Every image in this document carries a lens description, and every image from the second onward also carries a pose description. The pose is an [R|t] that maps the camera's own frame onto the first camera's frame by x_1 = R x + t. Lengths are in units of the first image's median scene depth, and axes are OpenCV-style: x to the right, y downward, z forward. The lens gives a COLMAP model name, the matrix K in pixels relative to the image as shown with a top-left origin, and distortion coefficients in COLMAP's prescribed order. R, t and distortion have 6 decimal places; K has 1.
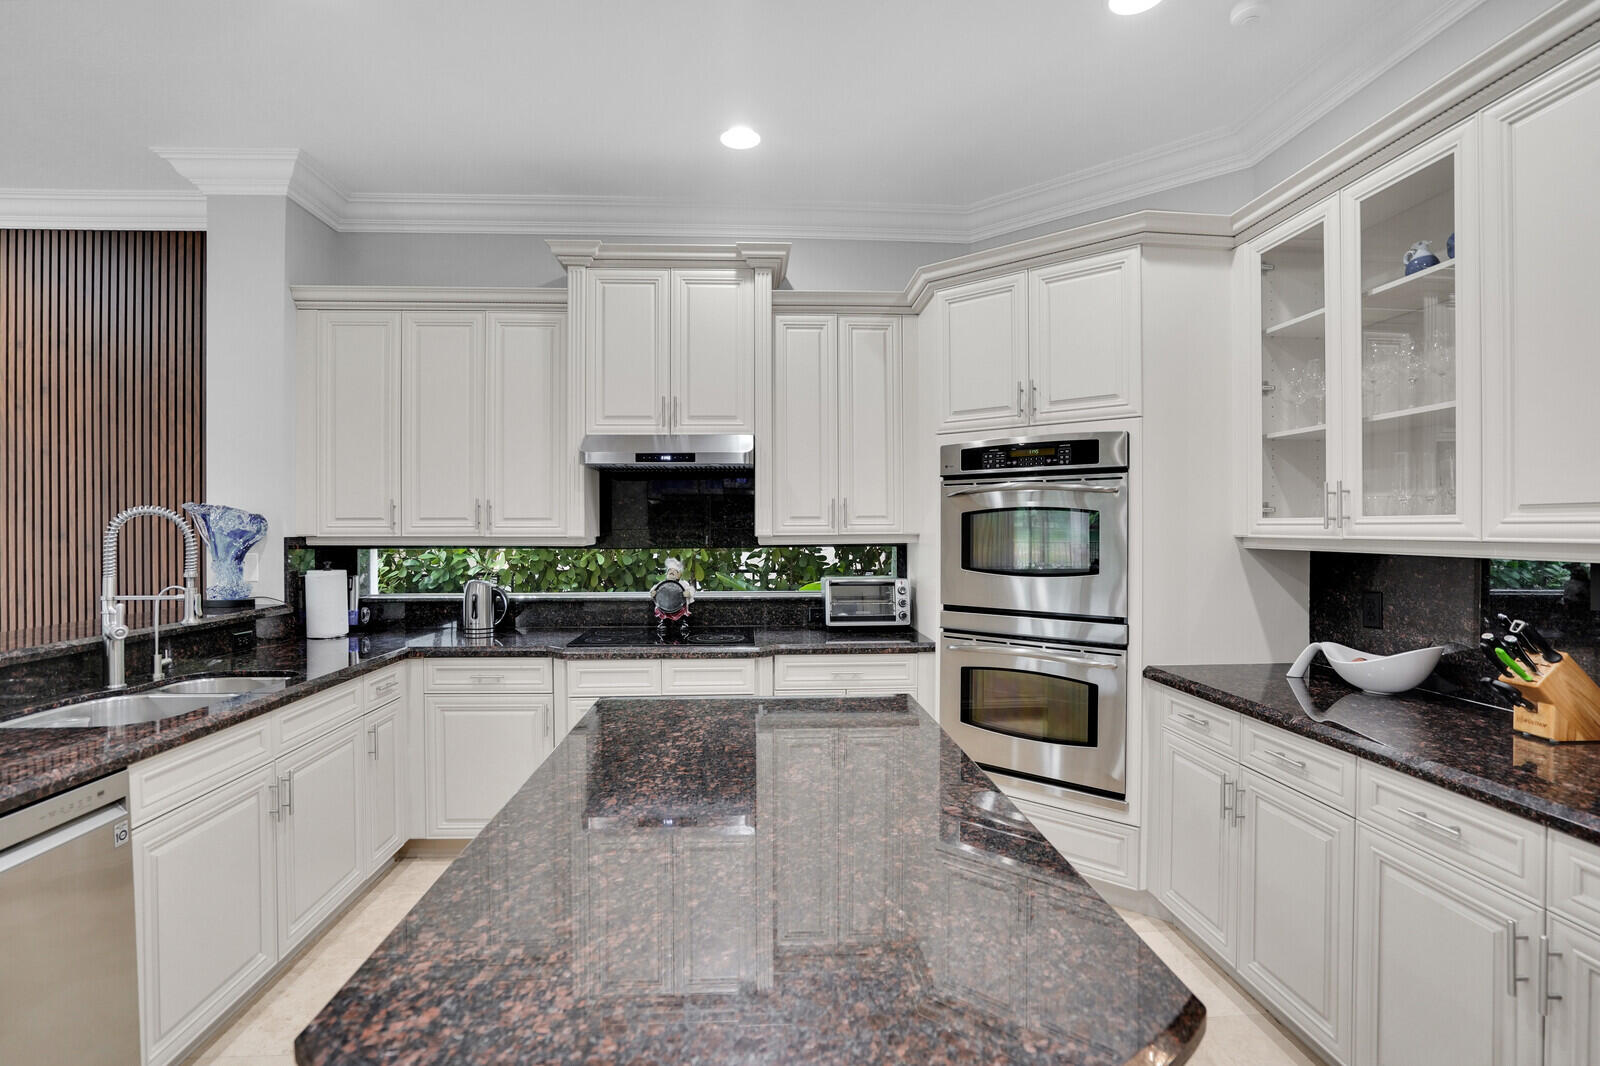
lens RADIAL K [[770.2, 0, 795.9], [0, 770.2, 527.4], [0, 0, 1]] dist [-0.069185, 0.032041]
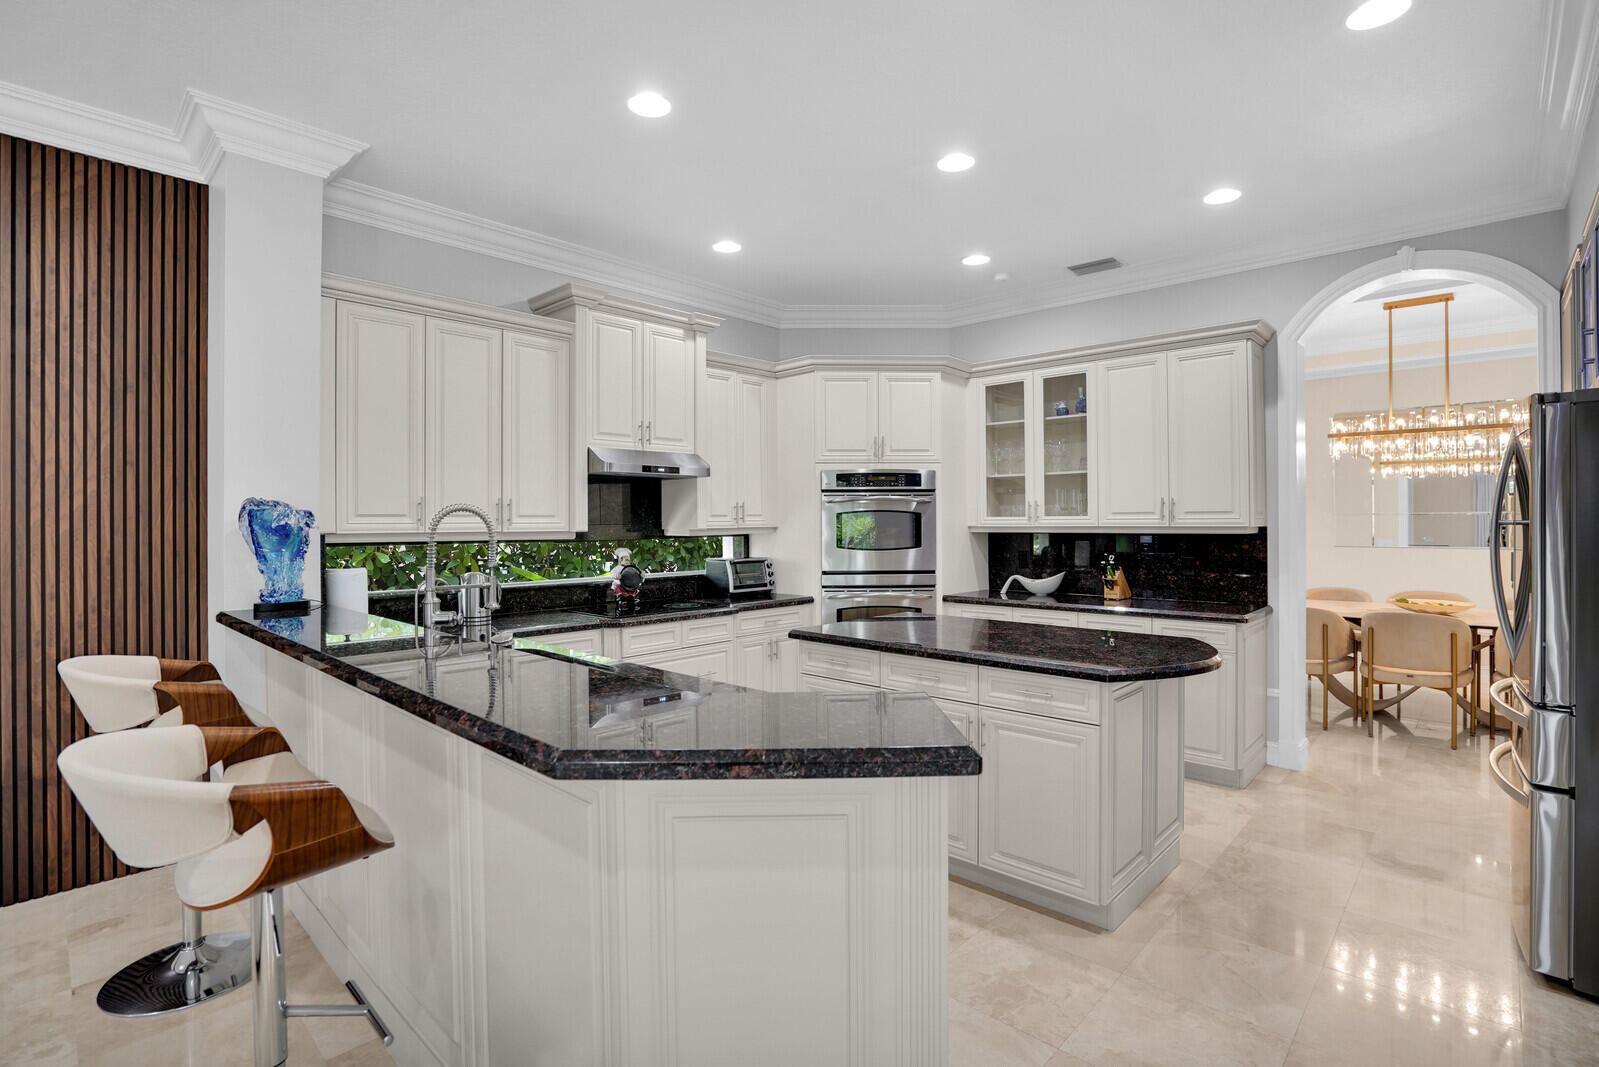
lens RADIAL K [[749.6, 0, 805.9], [0, 749.6, 527.3], [0, 0, 1]] dist [-0.056132, 0.011400]
pose [[0.725360, -0.006627, 0.688338, -0.926829], [0.005837, 0.999977, 0.003476, 0.004724], [-0.688345, 0.001496, 0.725382, -0.101316]]
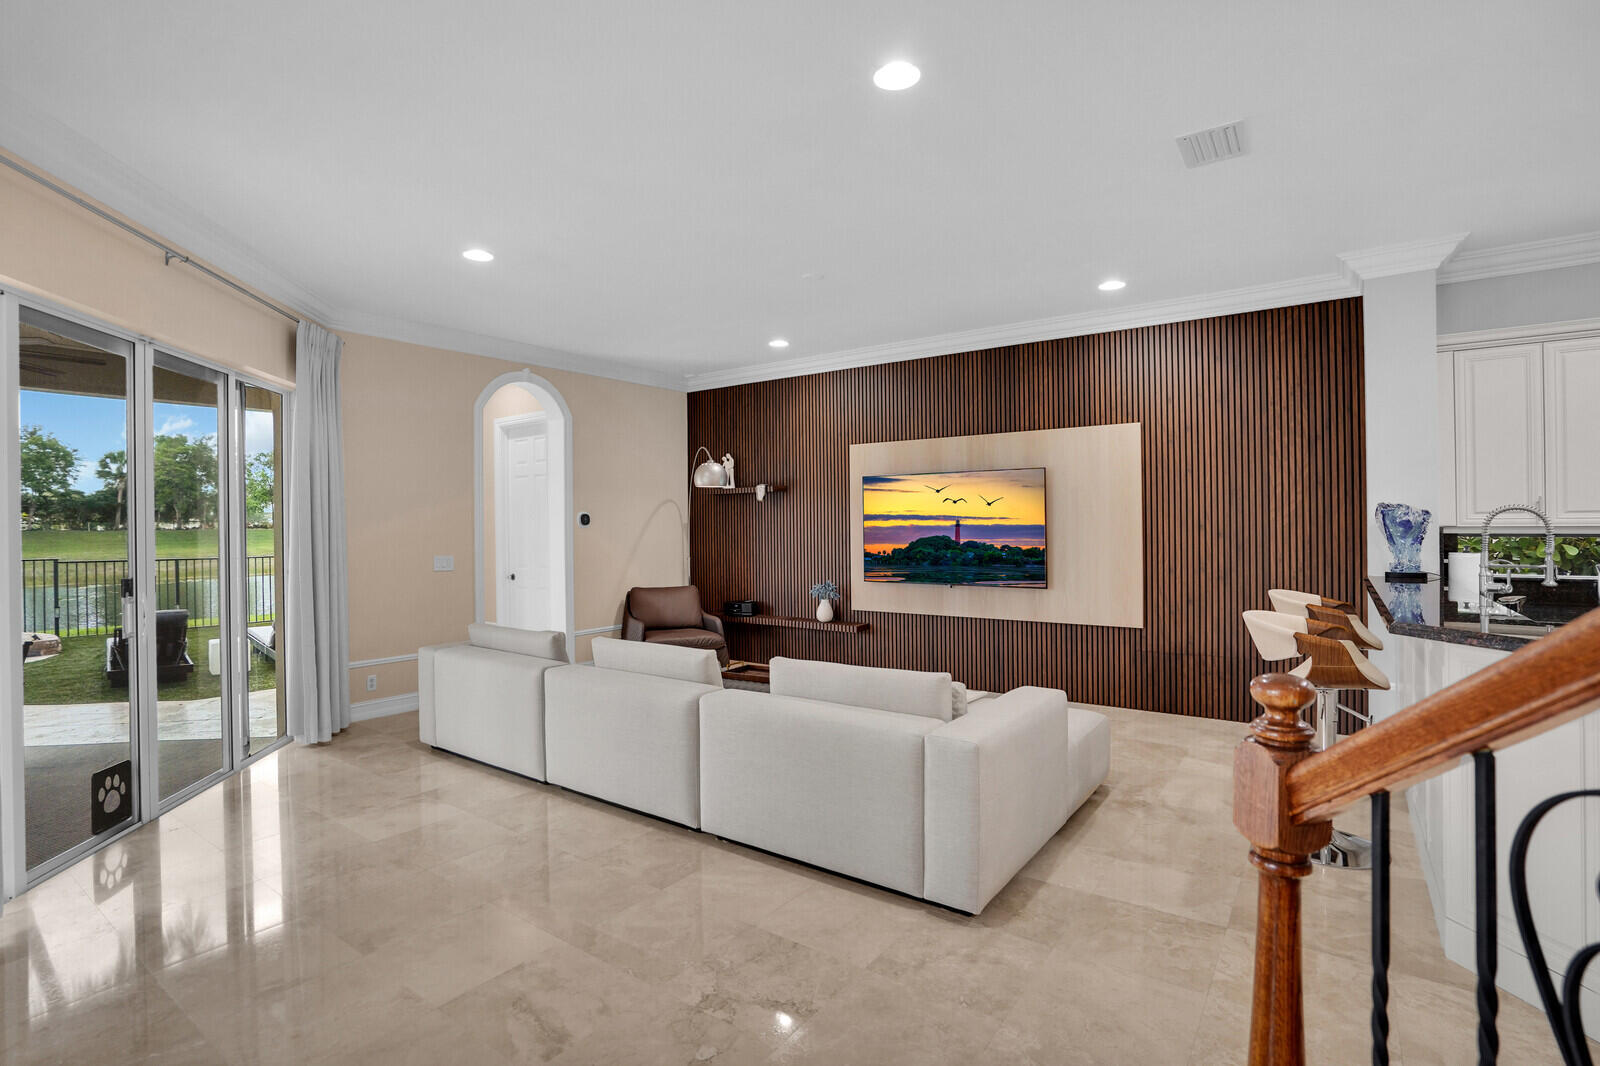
lens RADIAL K [[770.2, 0, 795.9], [0, 770.2, 527.4], [0, 0, 1]] dist [-0.069185, 0.032041]
pose [[0.773991, -0.004352, -0.633181, -0.771235], [0.009102, 0.999950, 0.004253, -0.001908], [0.633131, -0.009055, 0.773992, -0.780517]]
